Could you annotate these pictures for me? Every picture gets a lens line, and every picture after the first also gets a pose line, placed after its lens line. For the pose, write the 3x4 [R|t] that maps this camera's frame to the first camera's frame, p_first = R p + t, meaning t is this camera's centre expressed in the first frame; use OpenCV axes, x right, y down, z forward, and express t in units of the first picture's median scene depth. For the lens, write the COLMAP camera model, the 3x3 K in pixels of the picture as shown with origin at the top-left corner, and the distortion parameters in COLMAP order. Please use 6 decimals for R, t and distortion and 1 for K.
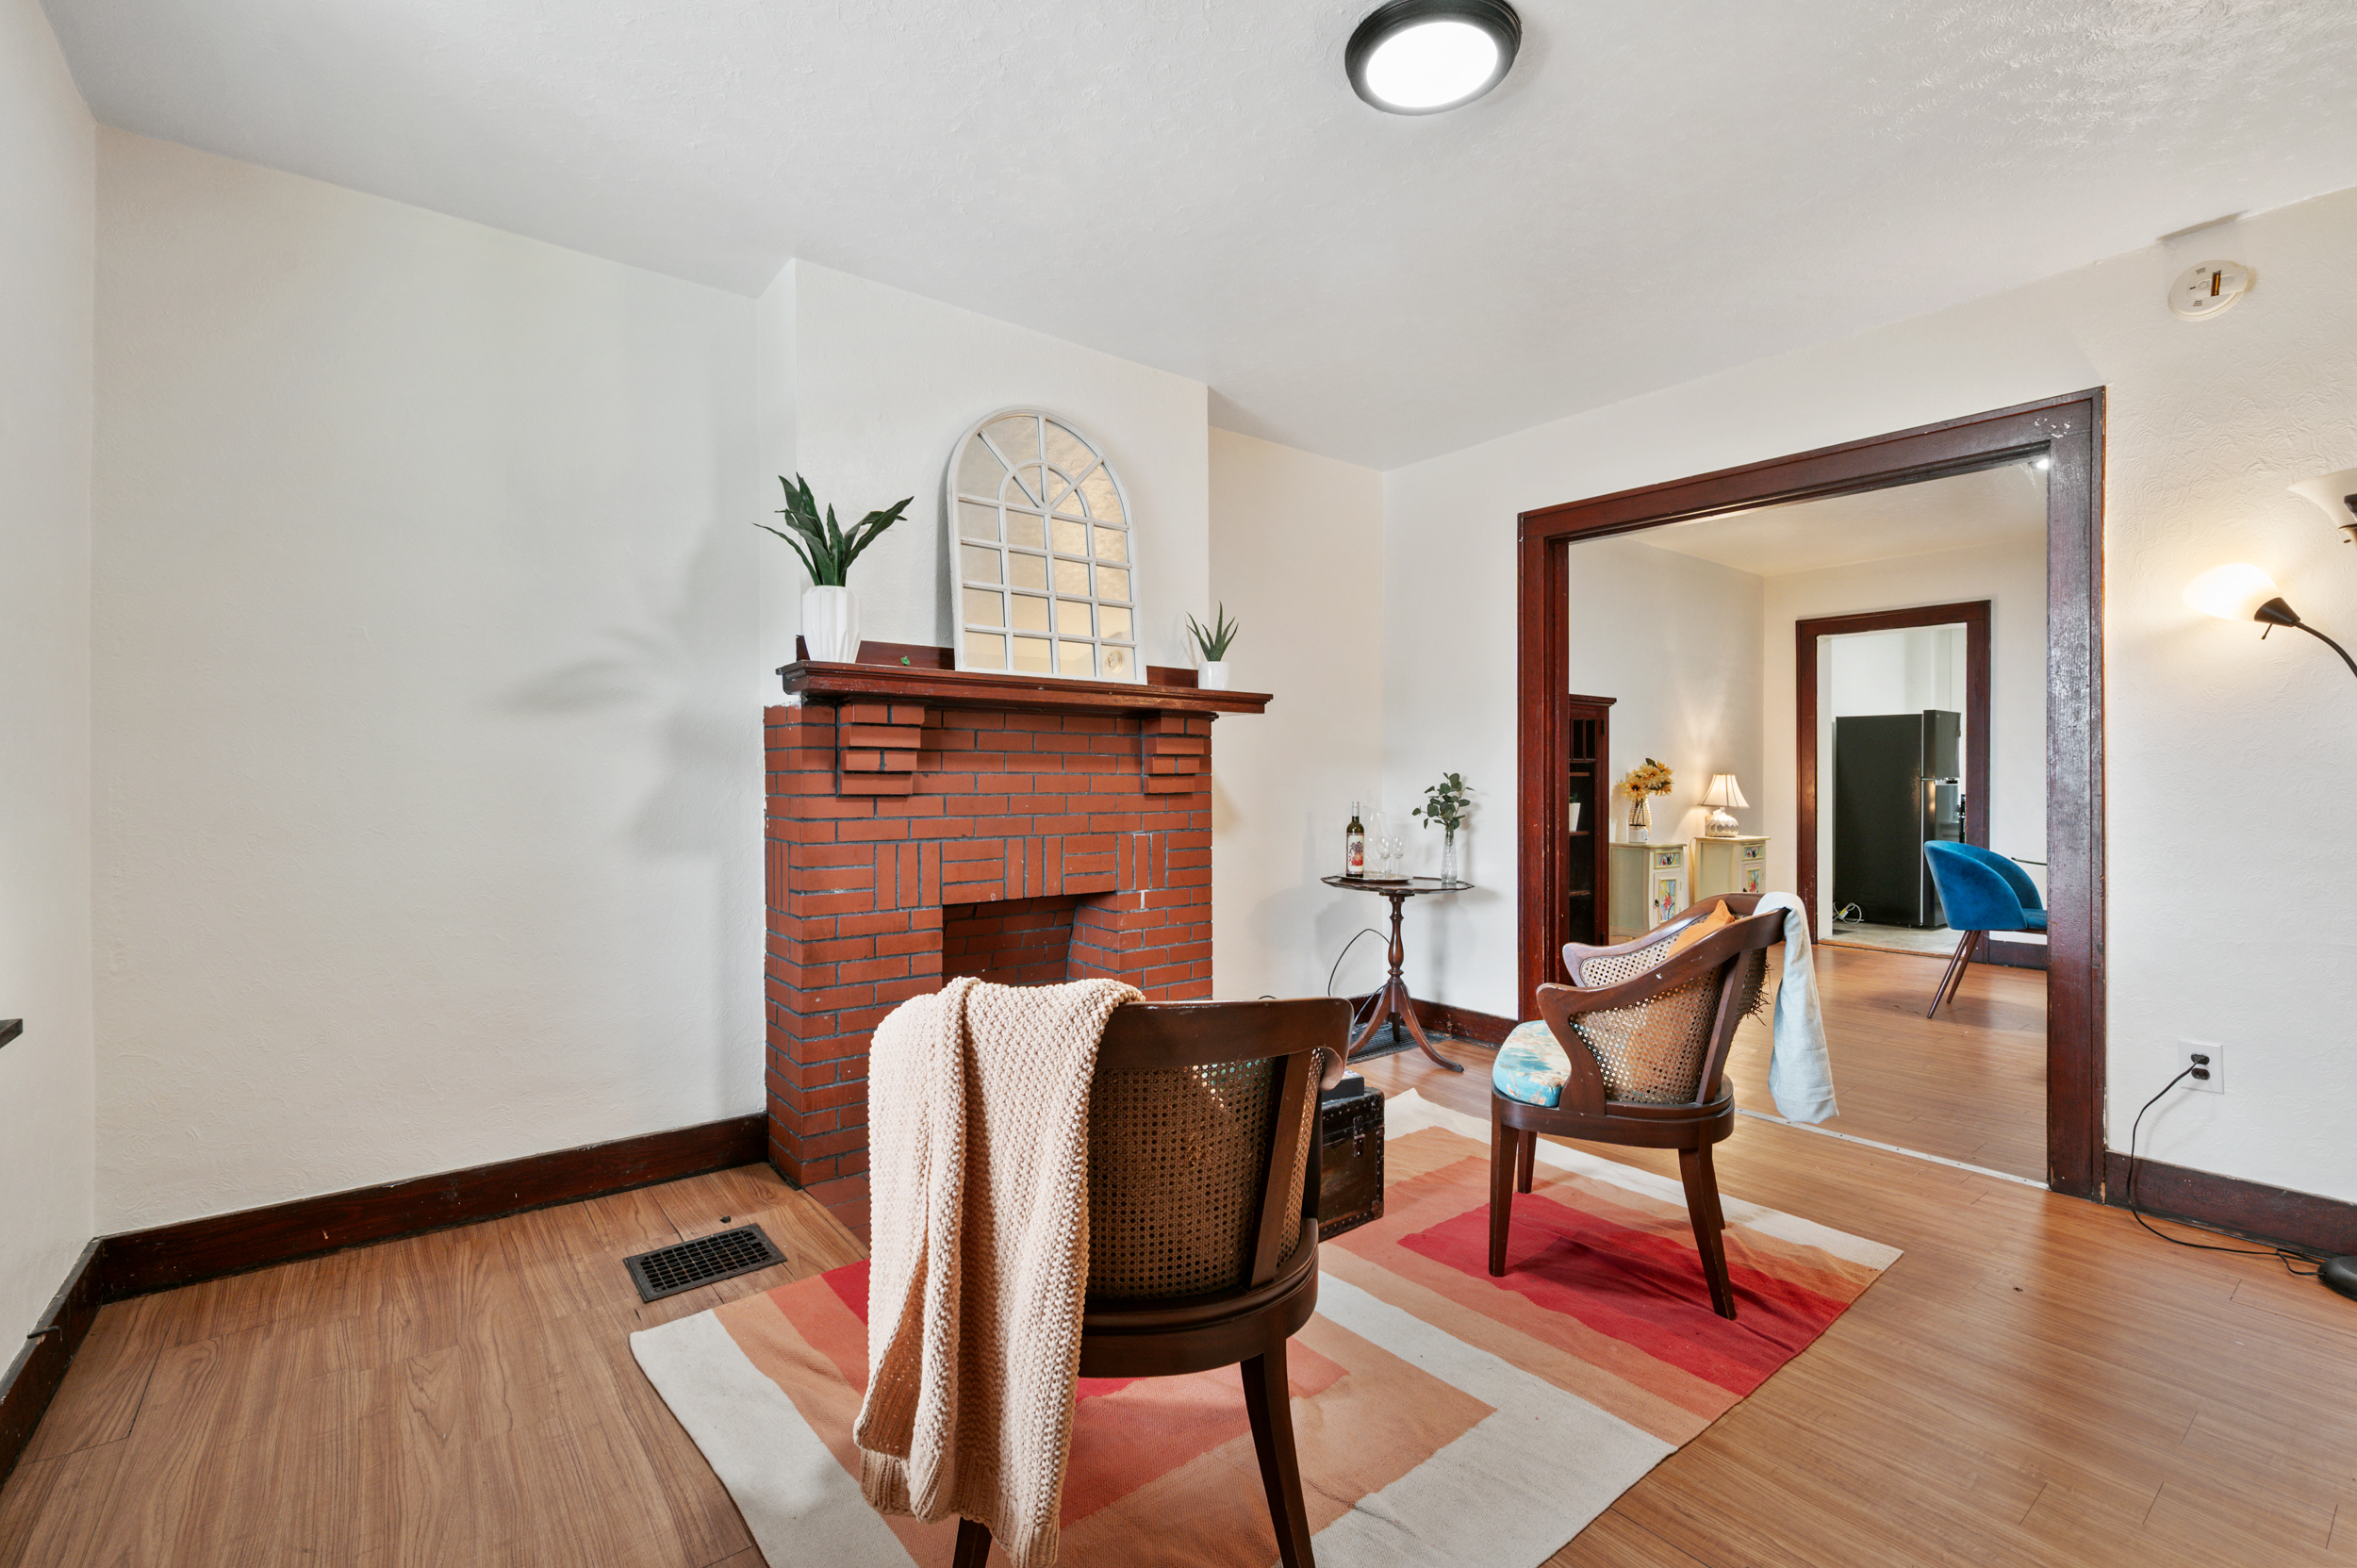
lens RADIAL K [[1035.7, 0, 1177.4], [0, 1035.7, 774.7], [0, 0, 1]] dist [0.000400, 0.000464]
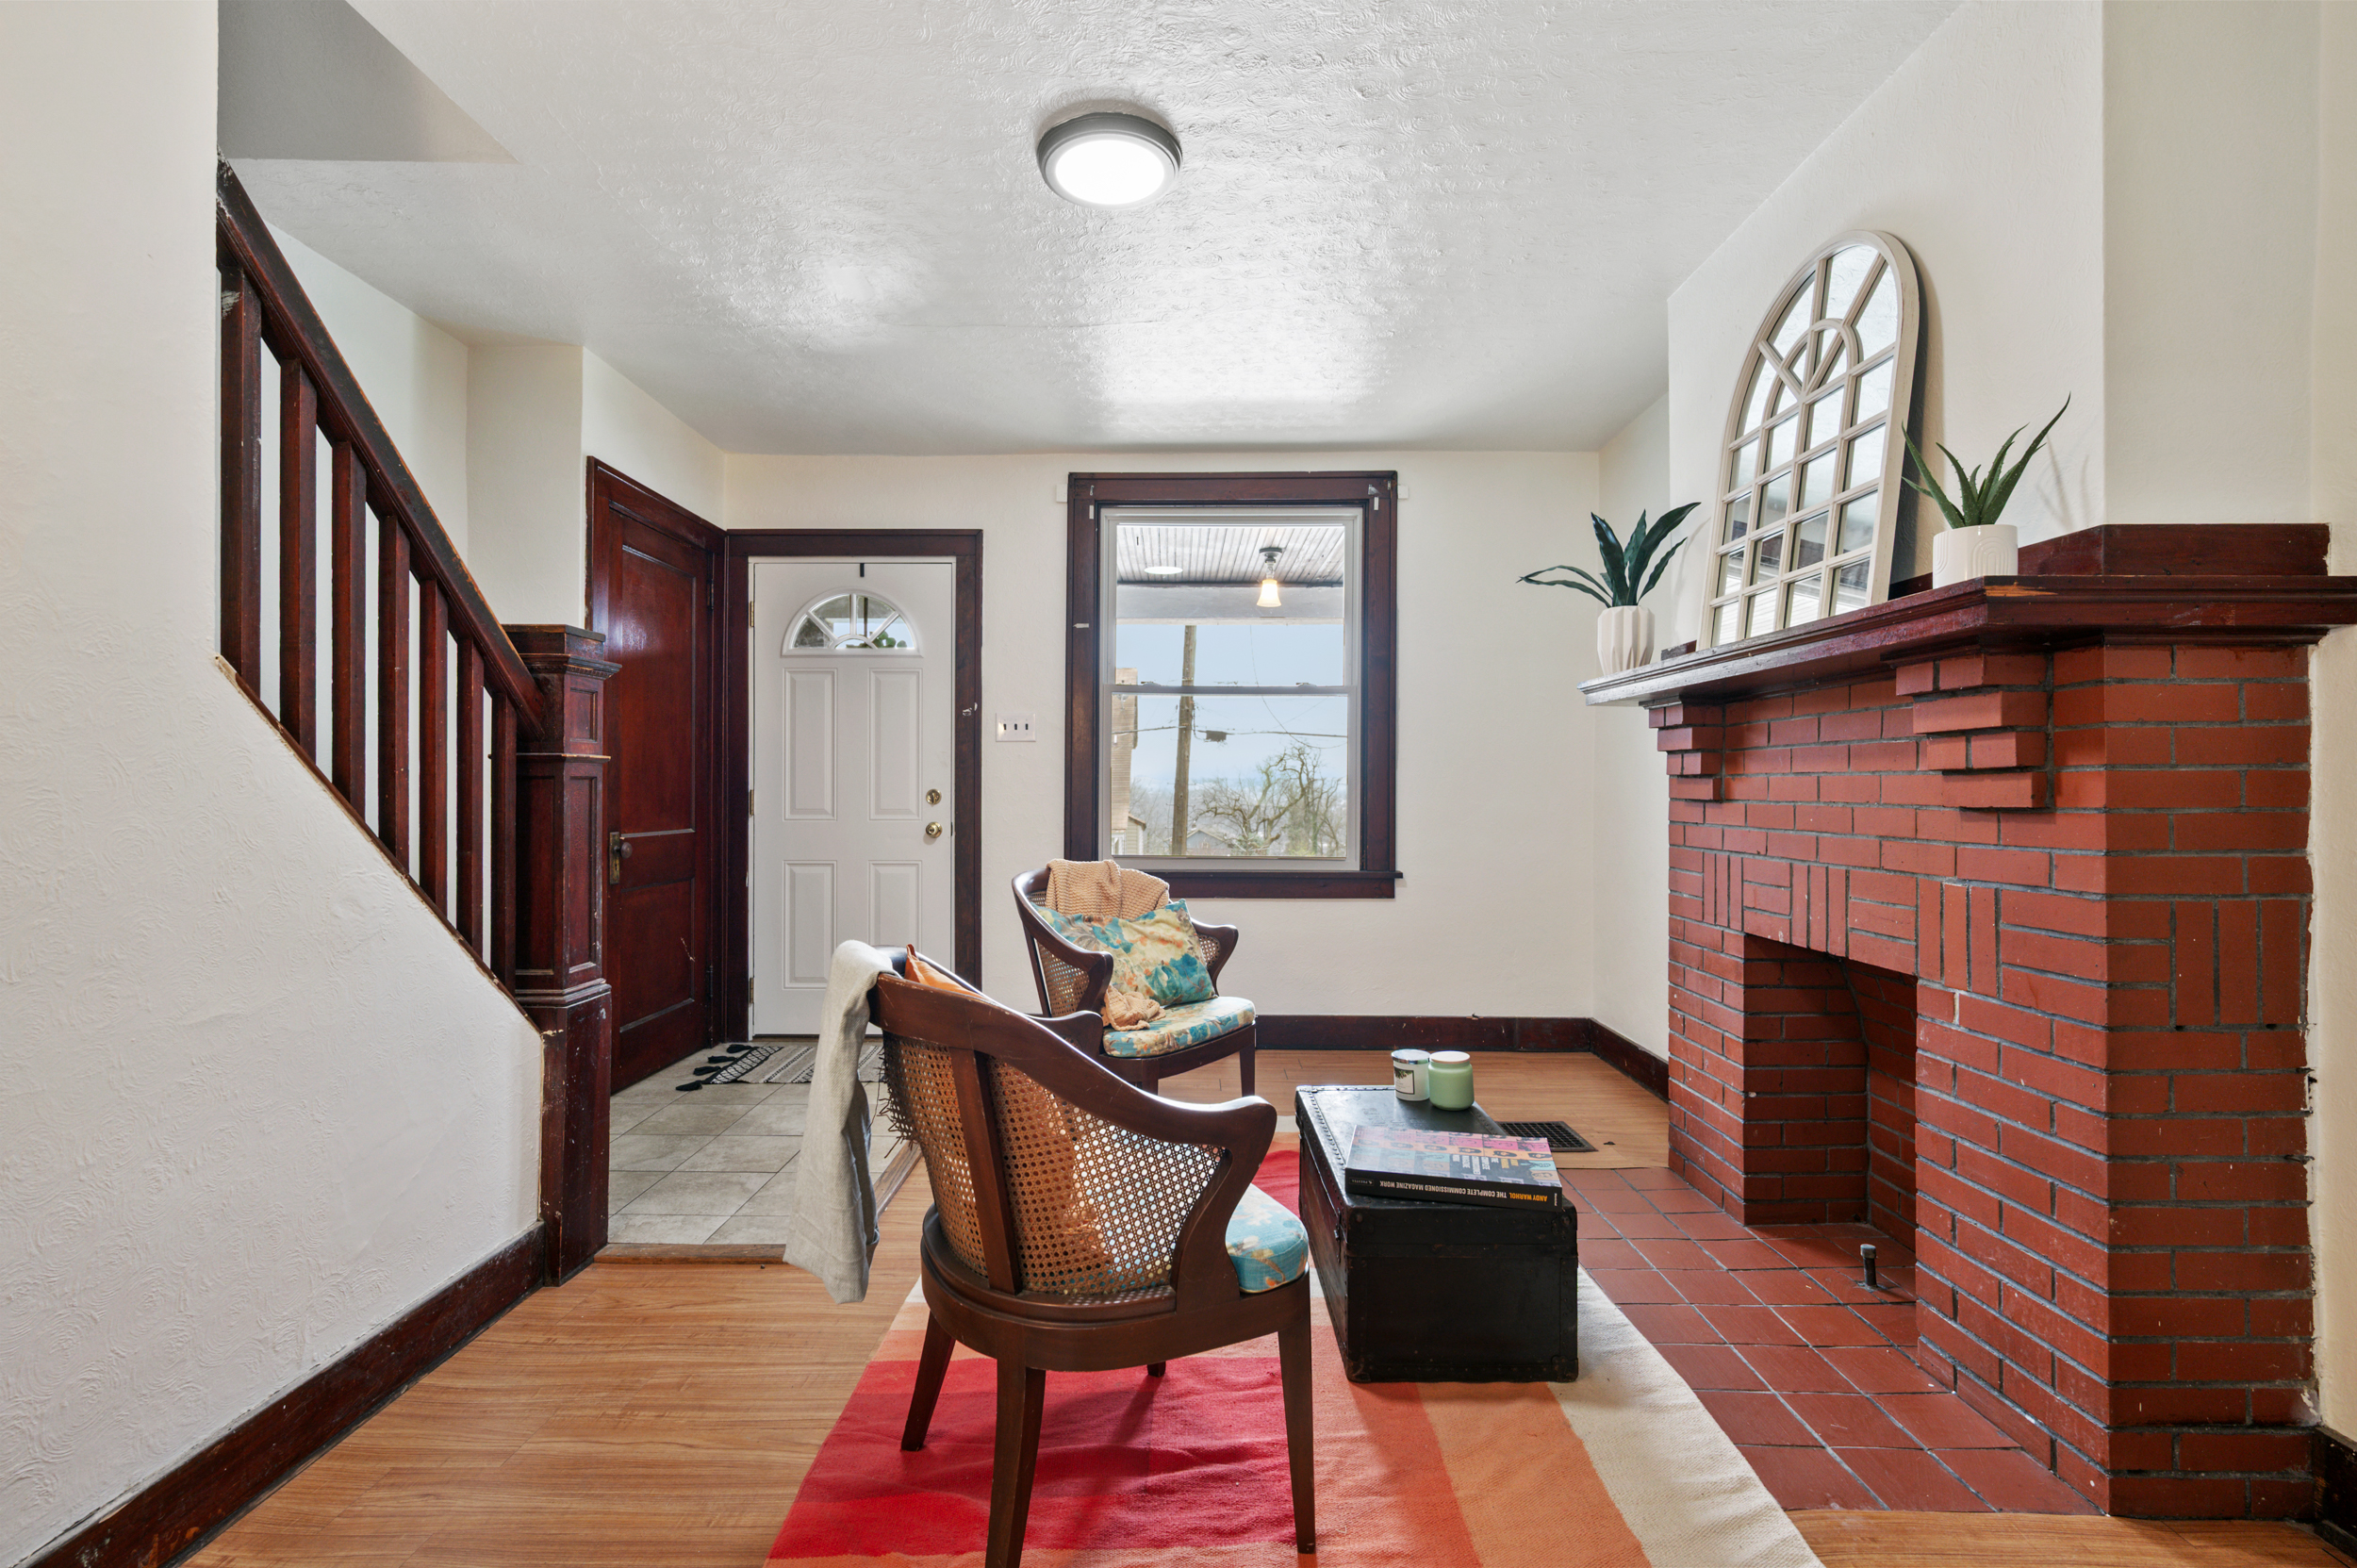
lens RADIAL K [[1036.8, 0, 1174.8], [0, 1036.8, 784.4], [0, 0, 1]] dist [-0.002784, -0.000174]
pose [[-0.625094, -0.005235, -0.780532, 0.736708], [0.002630, 0.999958, -0.008812, 0.011840], [0.780545, -0.007561, -0.625054, 1.190328]]
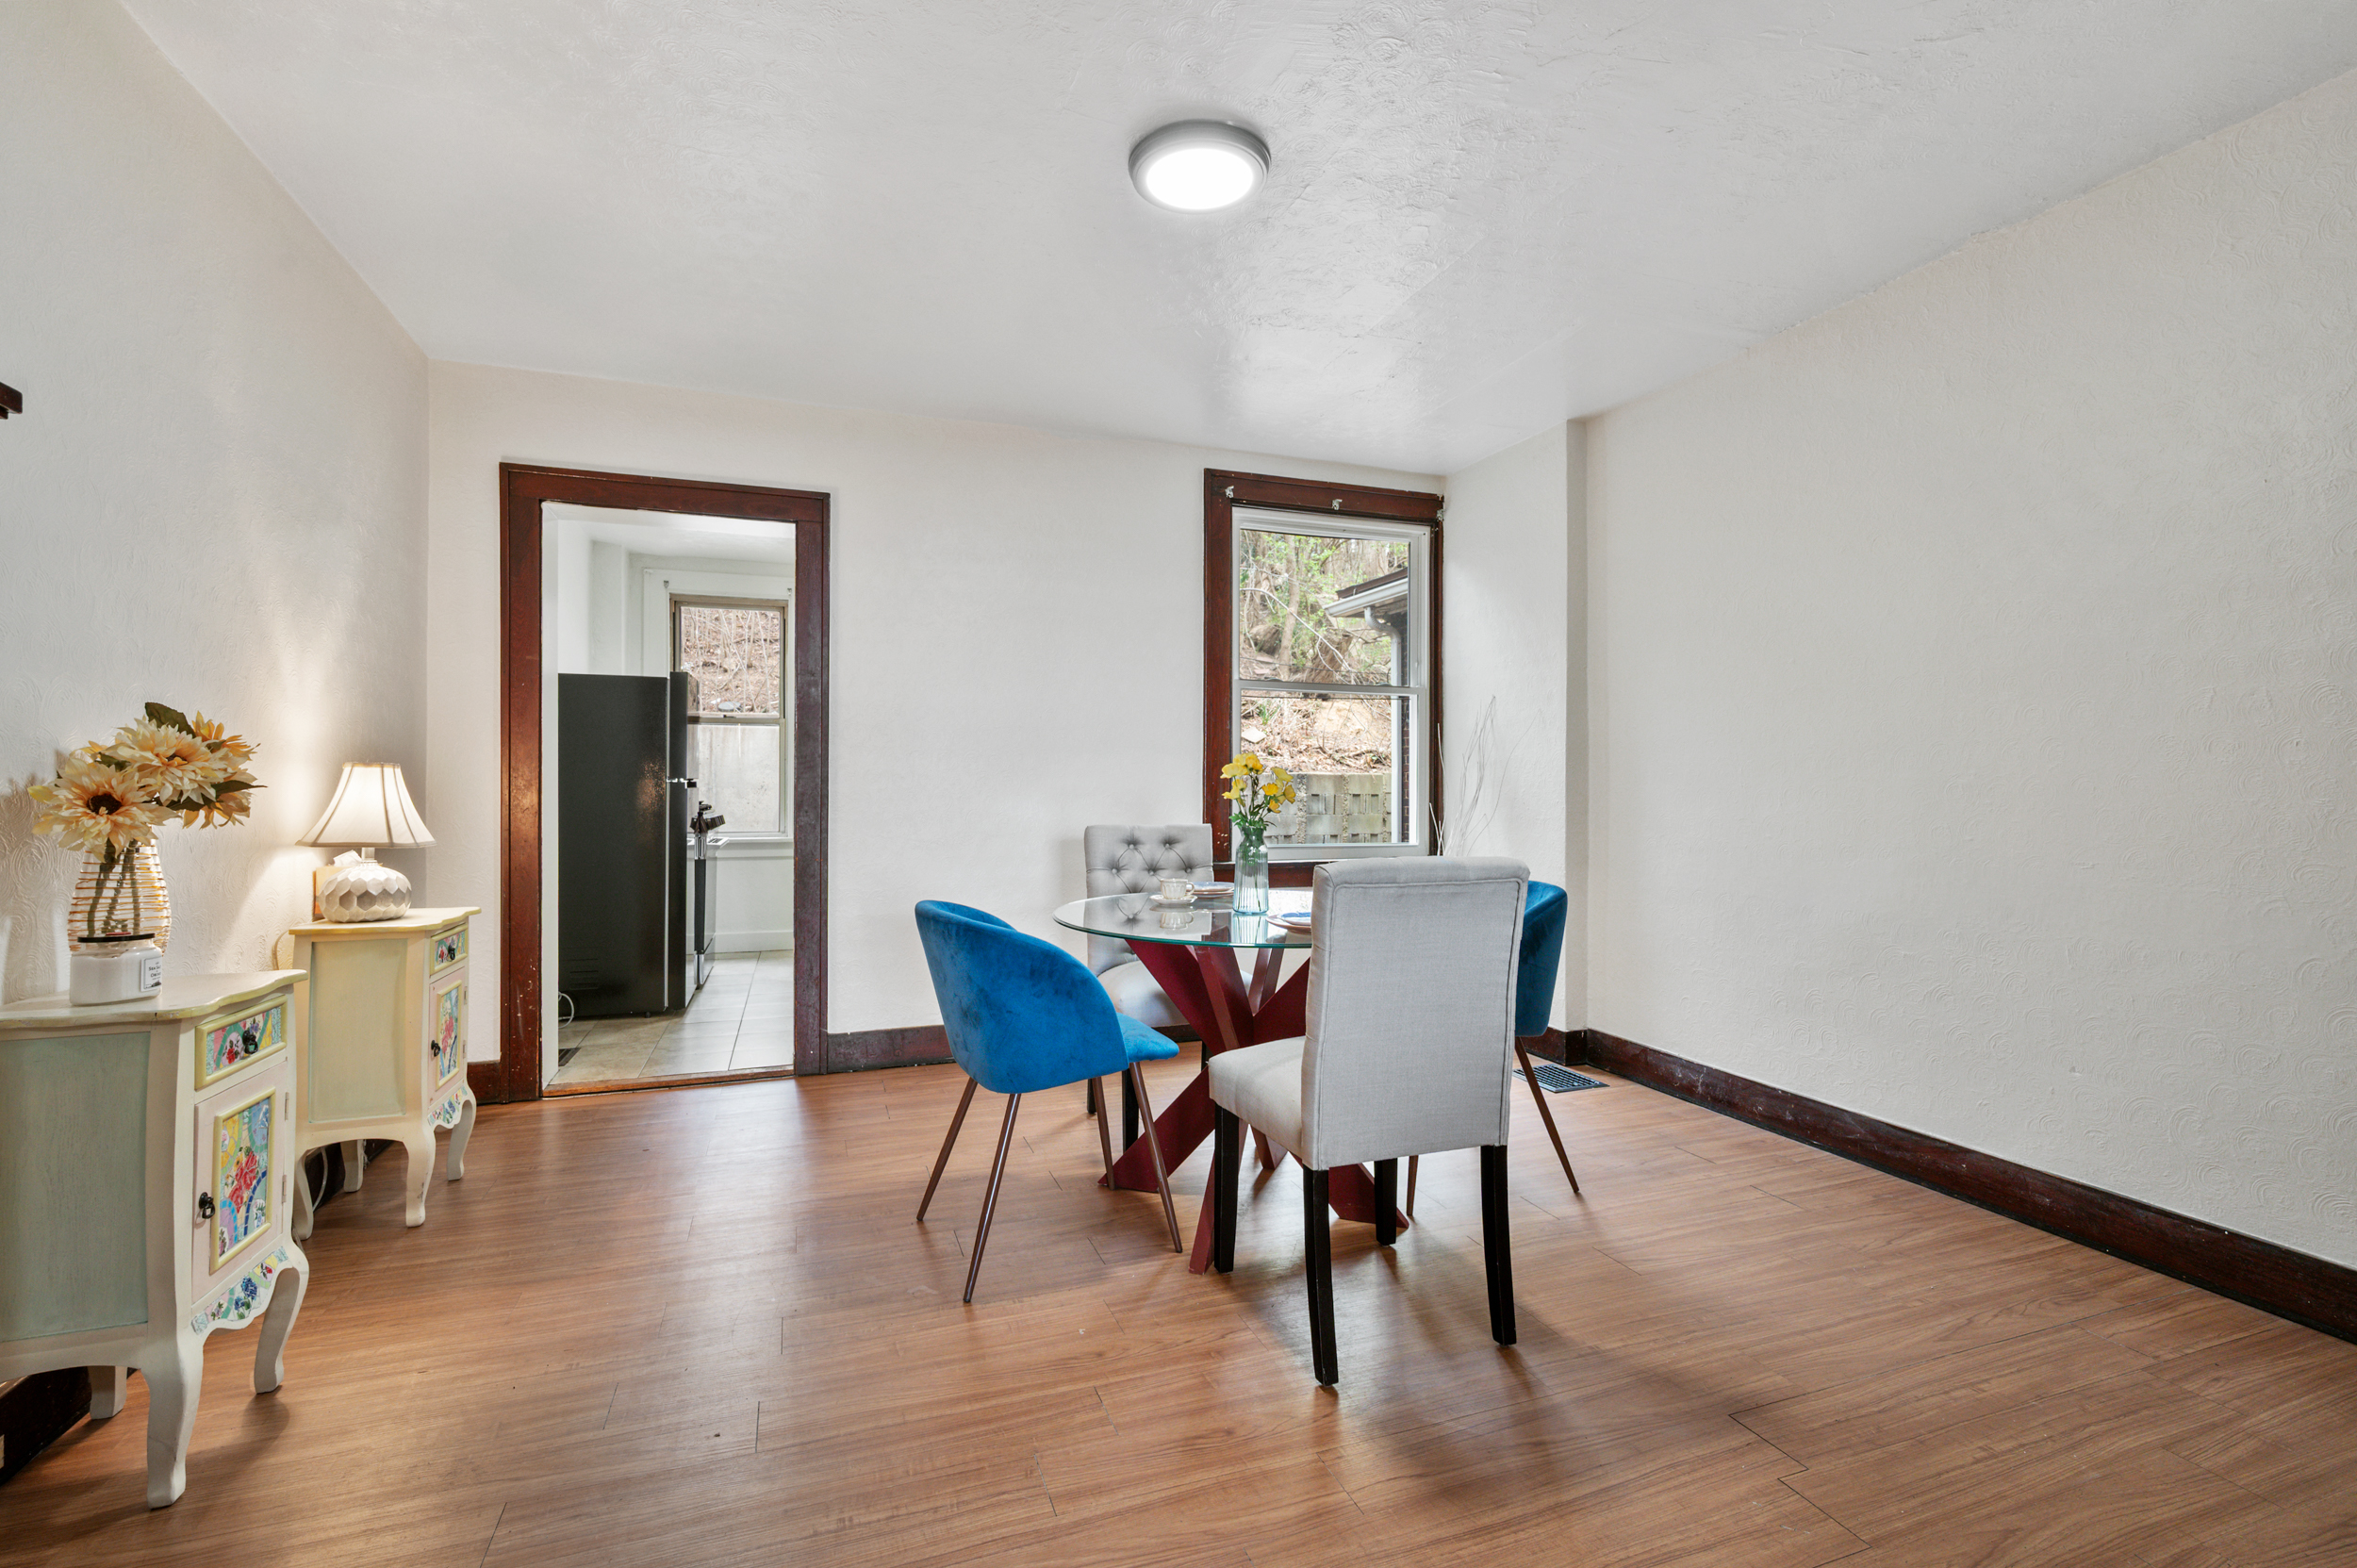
lens RADIAL K [[1036.8, 0, 1174.8], [0, 1036.8, 784.4], [0, 0, 1]] dist [-0.002784, -0.000174]
pose [[0.310776, -0.000029, 0.950483, 0.518041], [-0.003112, 0.999995, 0.001048, 0.012264], [-0.950478, -0.003283, 0.310775, 1.238885]]
